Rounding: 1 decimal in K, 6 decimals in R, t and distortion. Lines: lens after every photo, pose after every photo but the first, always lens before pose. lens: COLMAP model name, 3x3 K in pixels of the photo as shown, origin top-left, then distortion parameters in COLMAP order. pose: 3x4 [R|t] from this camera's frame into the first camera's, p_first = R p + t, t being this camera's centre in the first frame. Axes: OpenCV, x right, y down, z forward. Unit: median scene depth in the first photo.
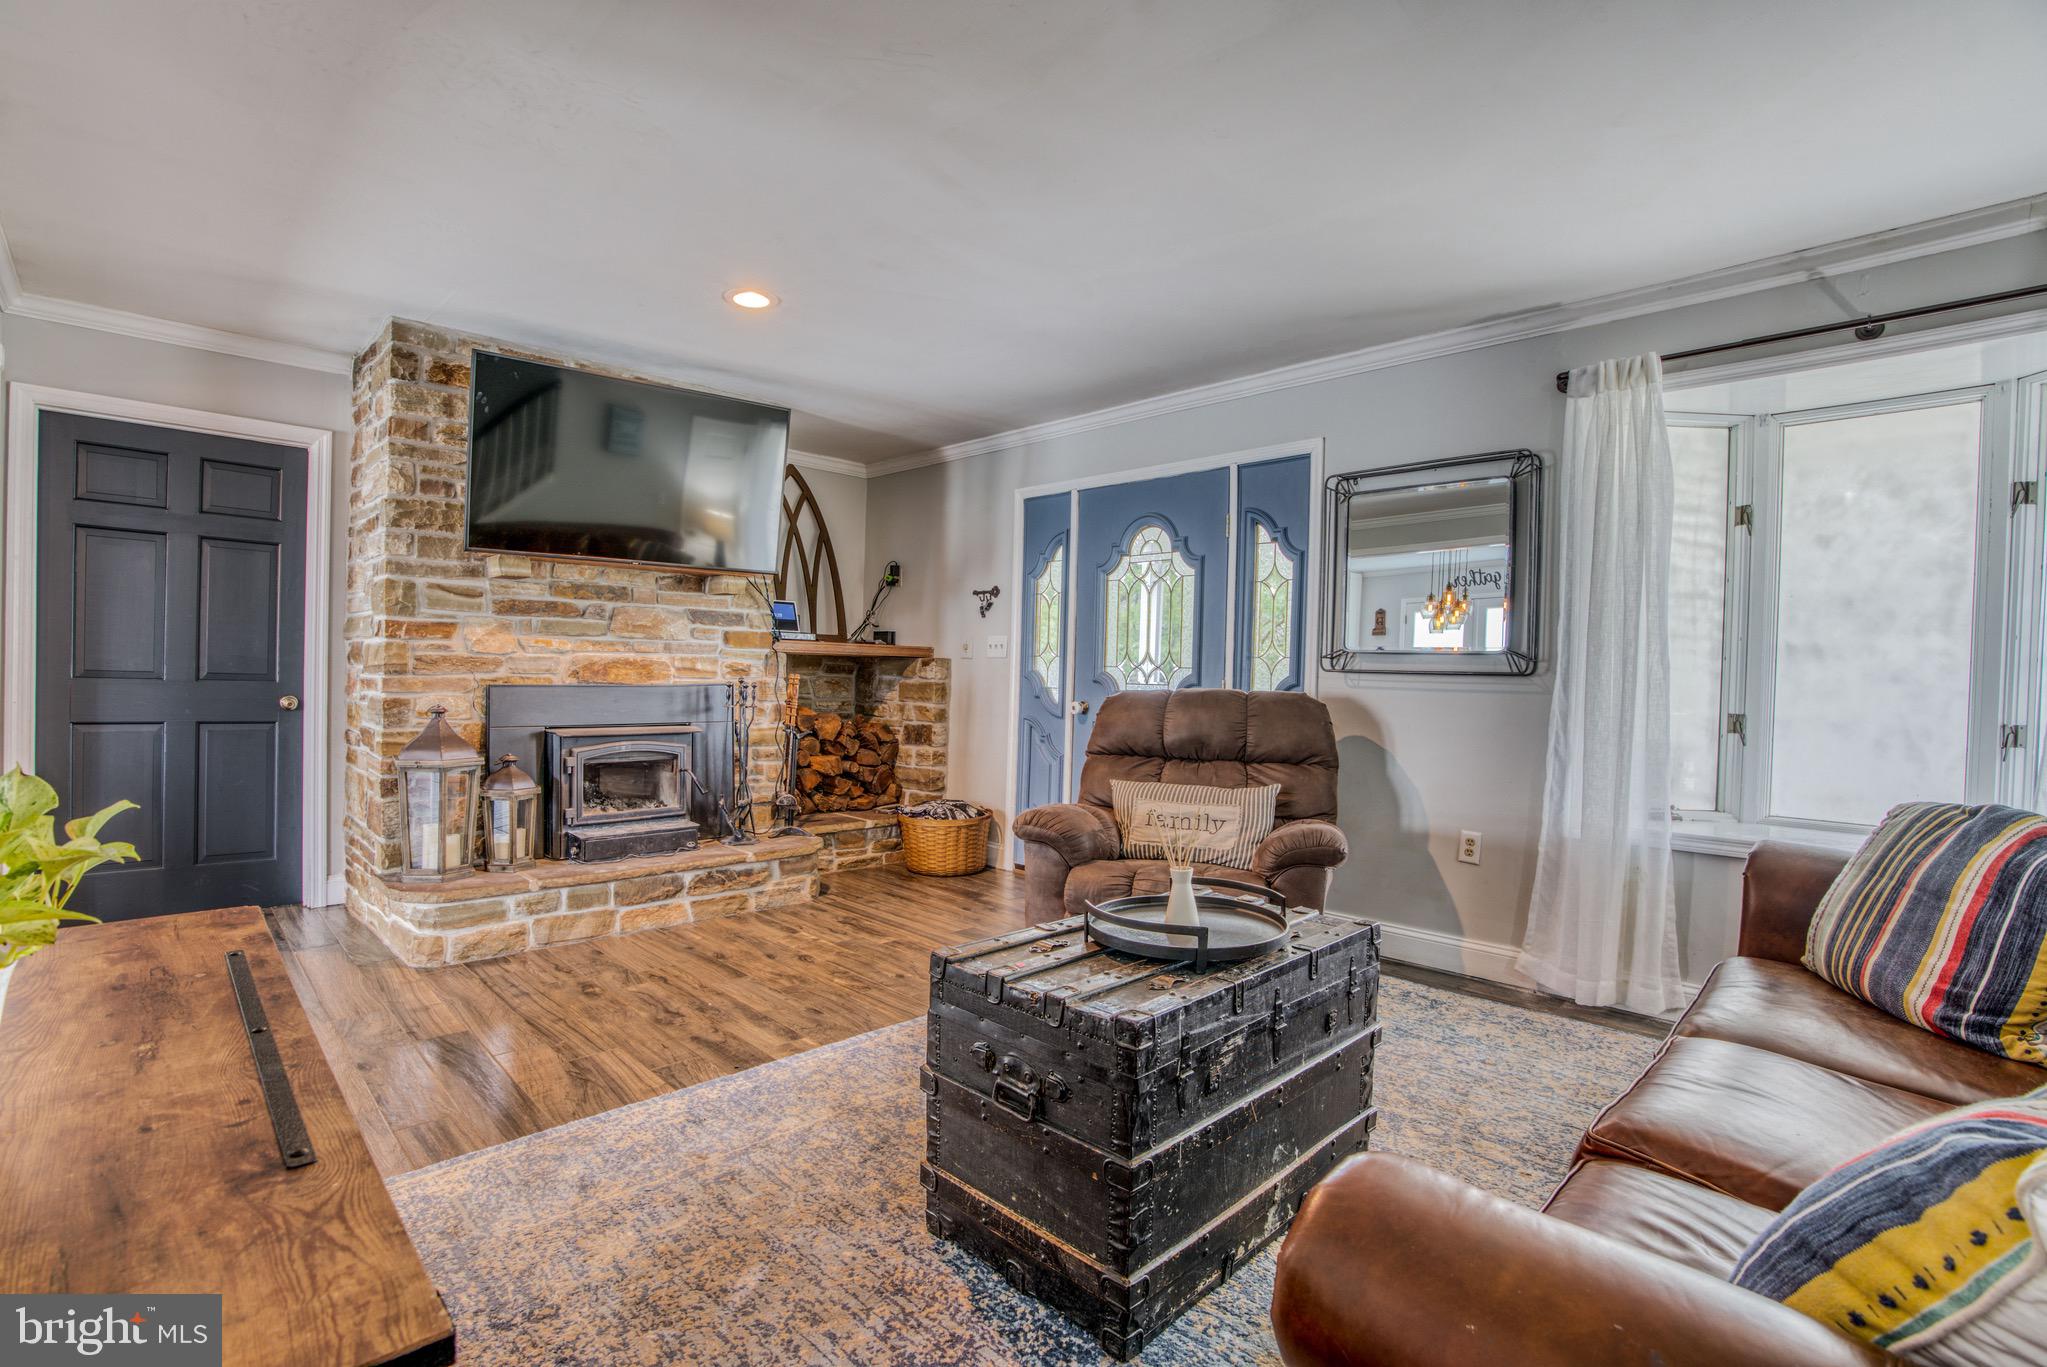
lens RADIAL K [[939.6, 0, 1013.9], [0, 939.6, 689.2], [0, 0, 1]] dist [-0.069524, 0.025640]
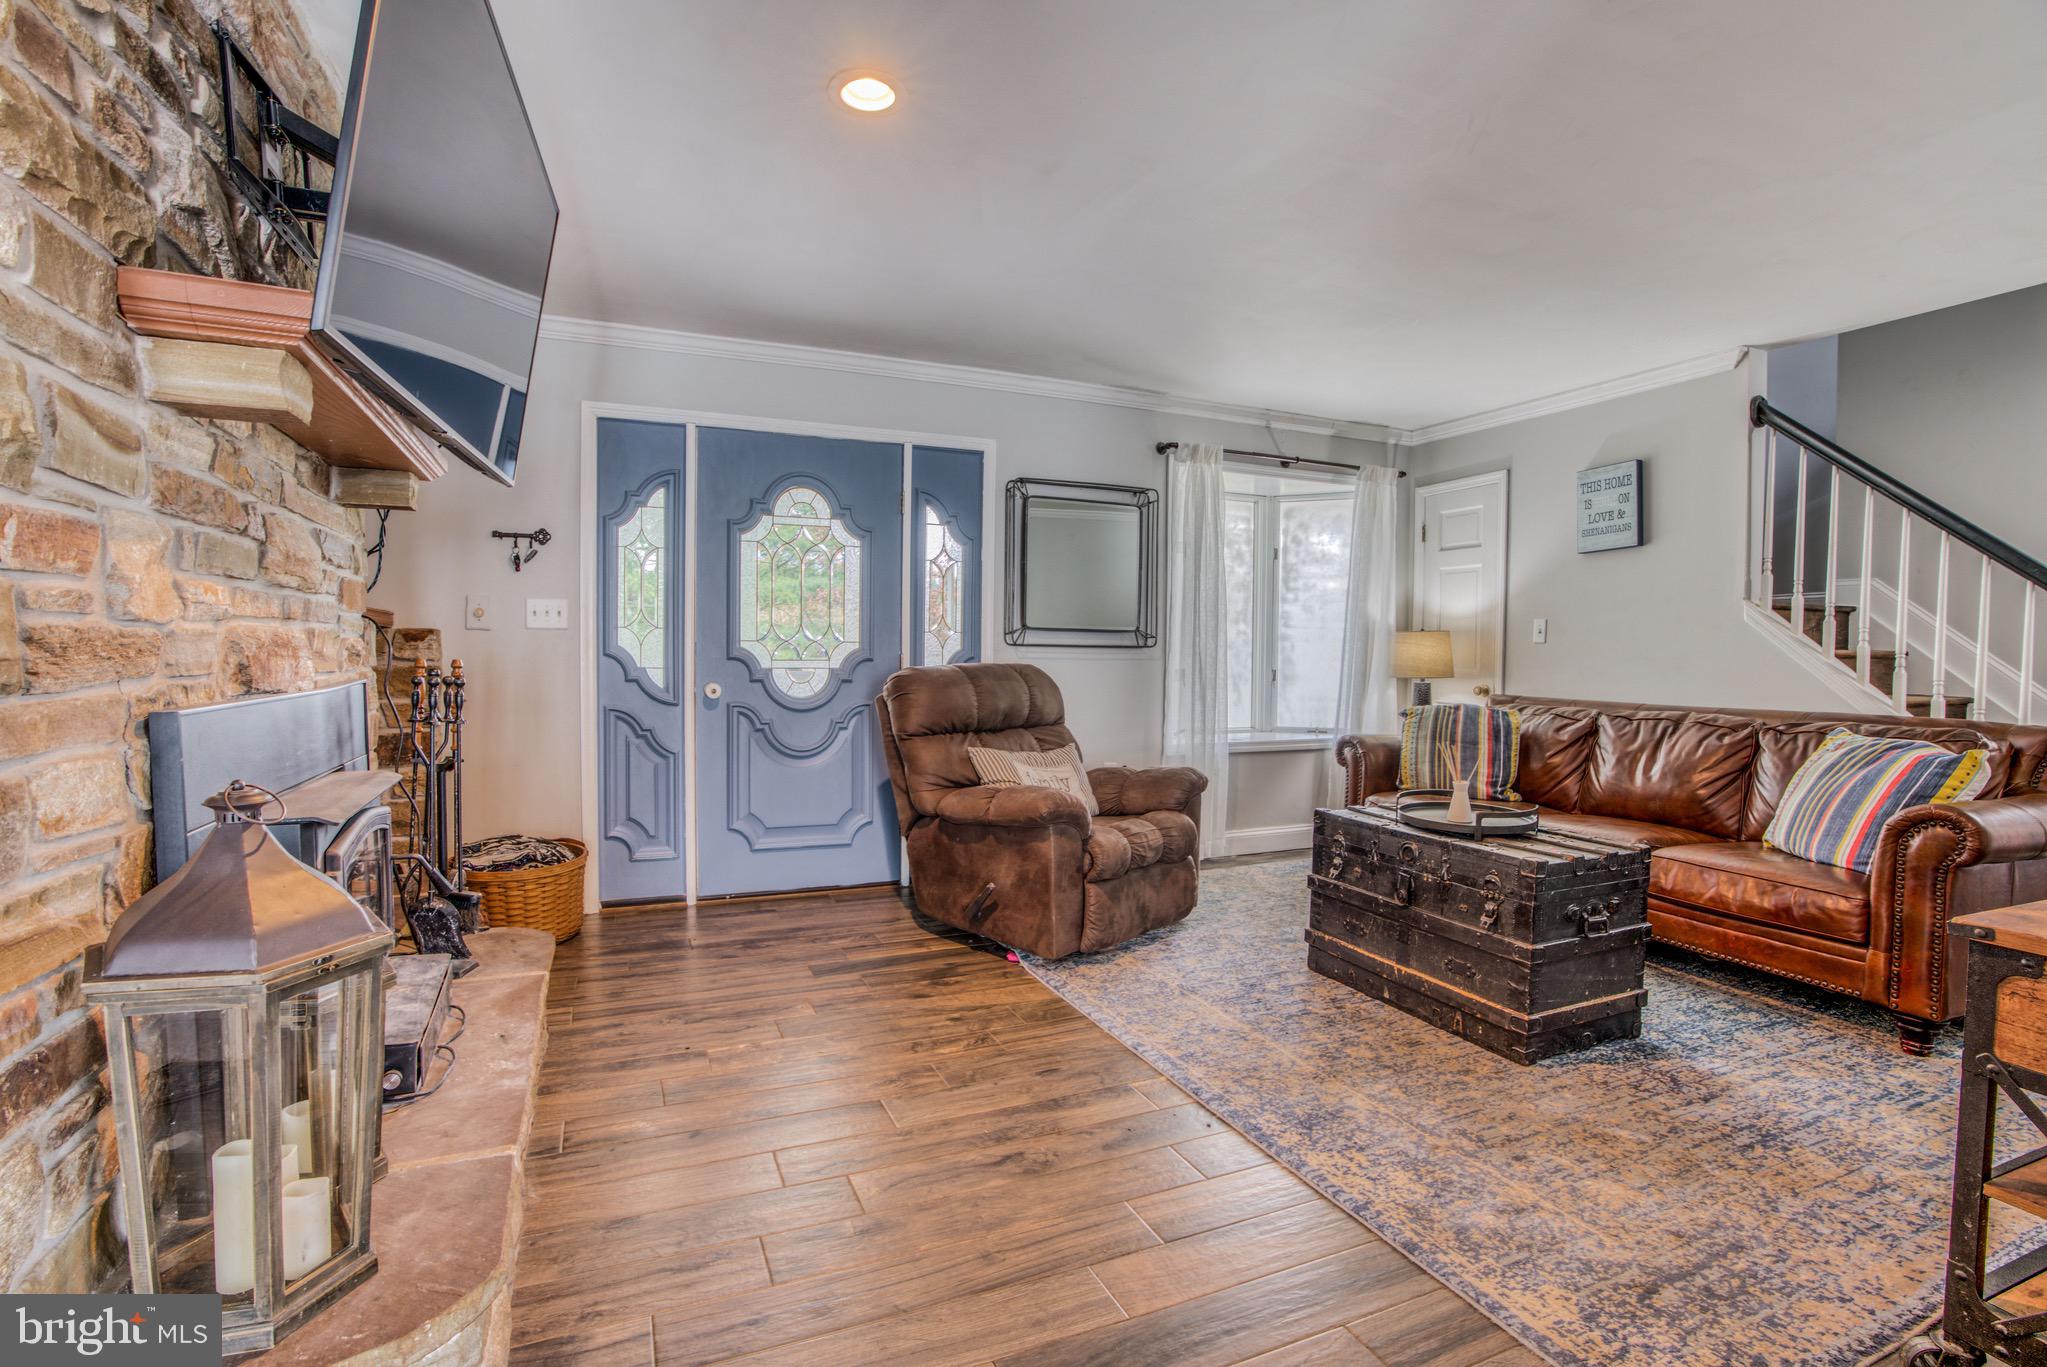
lens RADIAL K [[939.6, 0, 995.0], [0, 939.6, 689.9], [0, 0, 1]] dist [-0.069524, 0.025640]
pose [[0.371609, -0.055248, 0.926744, -0.796831], [0.016733, 0.998464, 0.052814, -0.027166], [-0.928238, -0.004119, 0.371963, 0.608032]]
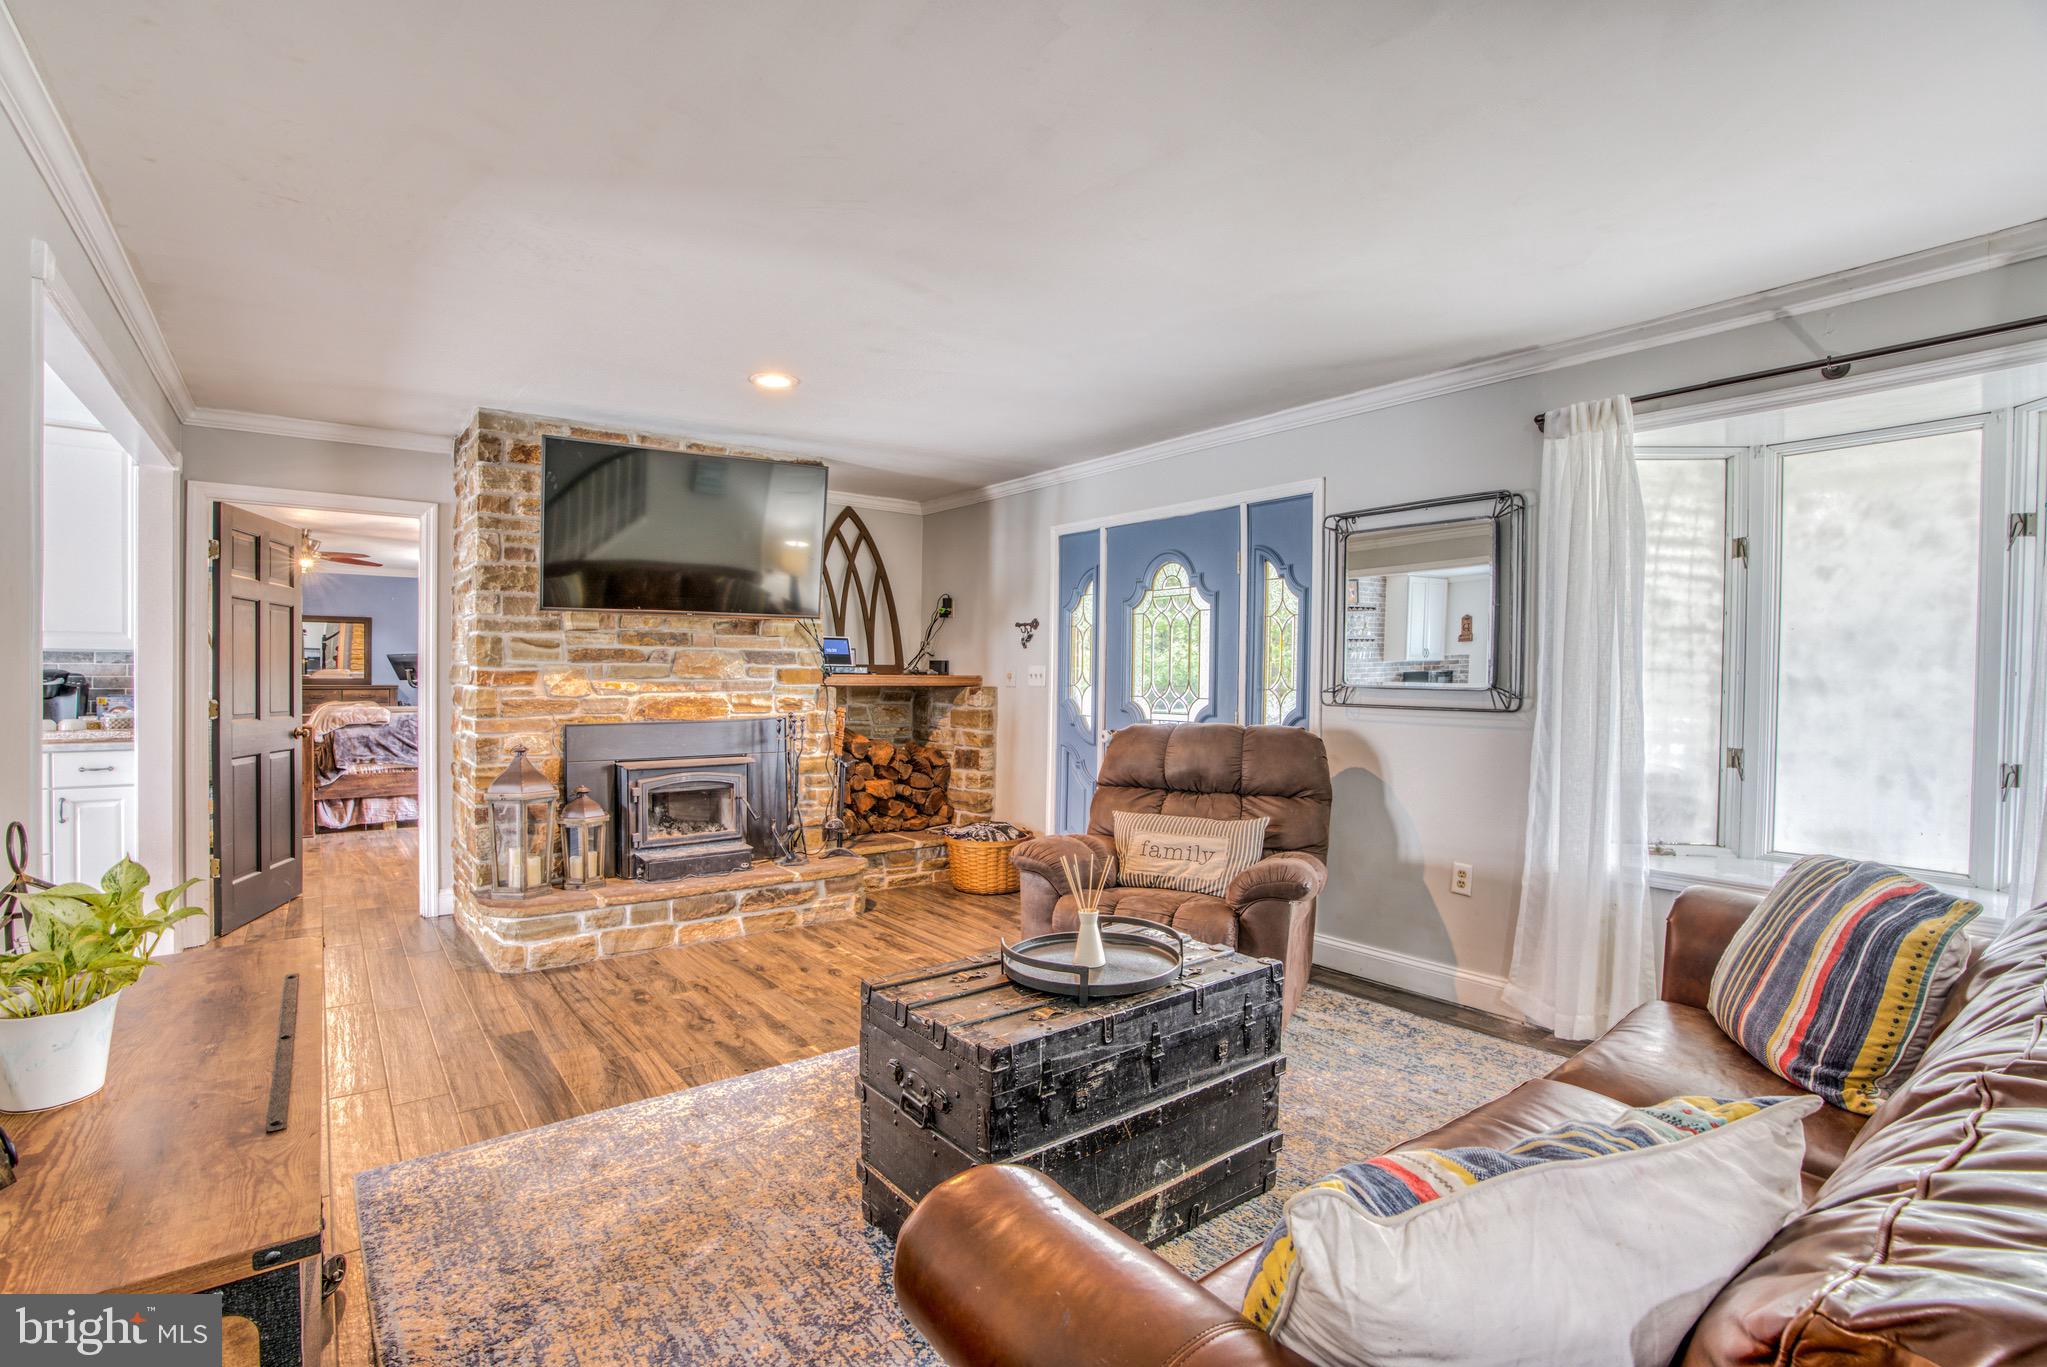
lens RADIAL K [[939.6, 0, 1015.1], [0, 939.6, 692.1], [0, 0, 1]] dist [-0.069524, 0.025640]
pose [[0.992665, -0.011895, -0.120314, 0.122087], [0.011766, 0.999929, -0.001780, -0.037532], [0.120327, 0.000351, 0.992734, -0.069230]]
